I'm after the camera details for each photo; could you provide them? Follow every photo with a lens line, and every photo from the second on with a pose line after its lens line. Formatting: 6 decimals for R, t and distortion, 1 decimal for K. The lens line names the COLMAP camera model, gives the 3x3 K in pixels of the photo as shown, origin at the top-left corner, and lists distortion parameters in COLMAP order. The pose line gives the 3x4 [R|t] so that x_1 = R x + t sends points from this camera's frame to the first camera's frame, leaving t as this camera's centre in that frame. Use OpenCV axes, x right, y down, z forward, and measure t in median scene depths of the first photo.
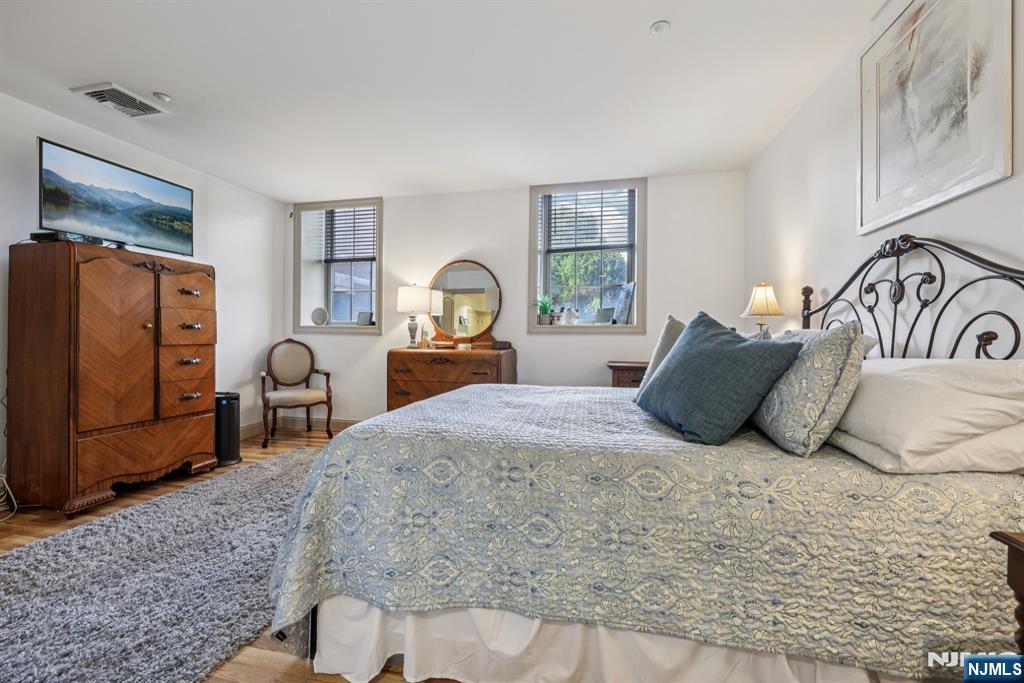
lens RADIAL K [[419.7, 0, 516.8], [0, 419.7, 336.6], [0, 0, 1]] dist [0.001146, -0.000072]
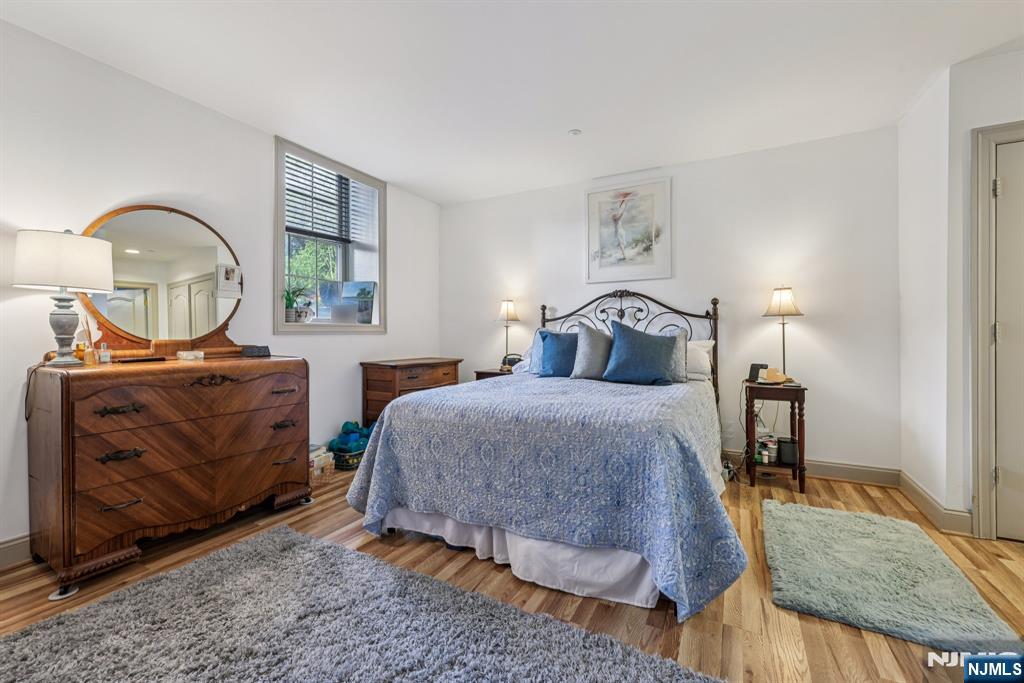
lens RADIAL K [[419.7, 0, 516.8], [0, 419.7, 336.6], [0, 0, 1]] dist [0.001146, -0.000072]
pose [[0.261125, -0.010325, 0.965250, -1.377304], [0.011334, 0.999907, 0.007629, -0.008483], [-0.965238, 0.008948, 0.261218, 0.932329]]
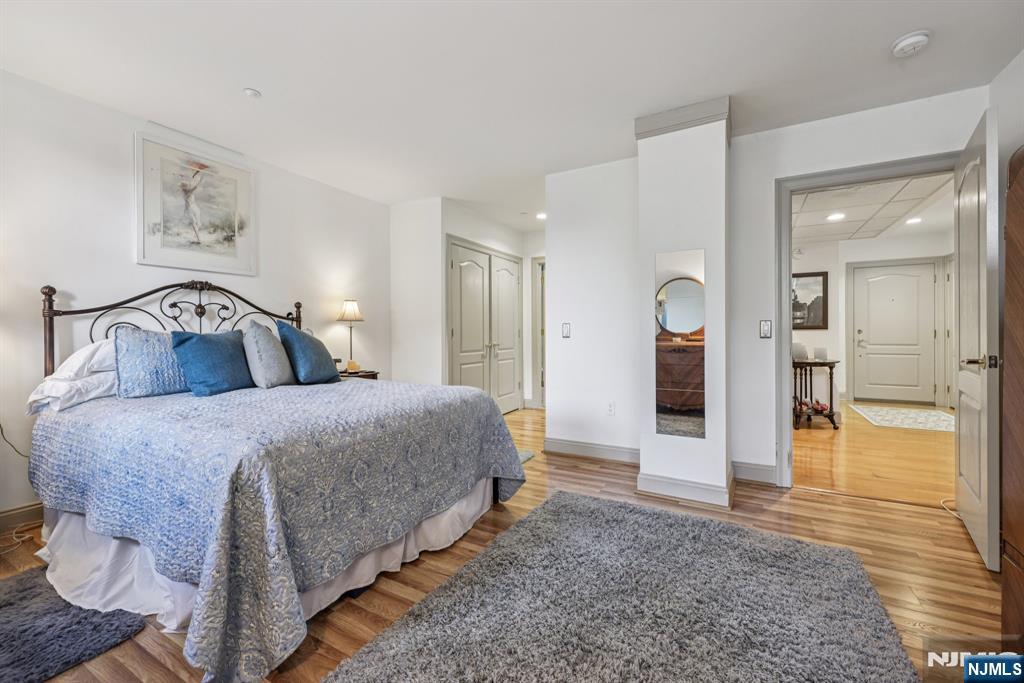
lens RADIAL K [[416.2, 0, 512.7], [0, 416.2, 334.3], [0, 0, 1]] dist [-0.000676, -0.000164]
pose [[-0.957868, 0.001166, 0.287206, -0.890430], [0.004742, 0.999920, 0.011758, -0.018964], [-0.287170, 0.012625, -0.957797, 2.288650]]
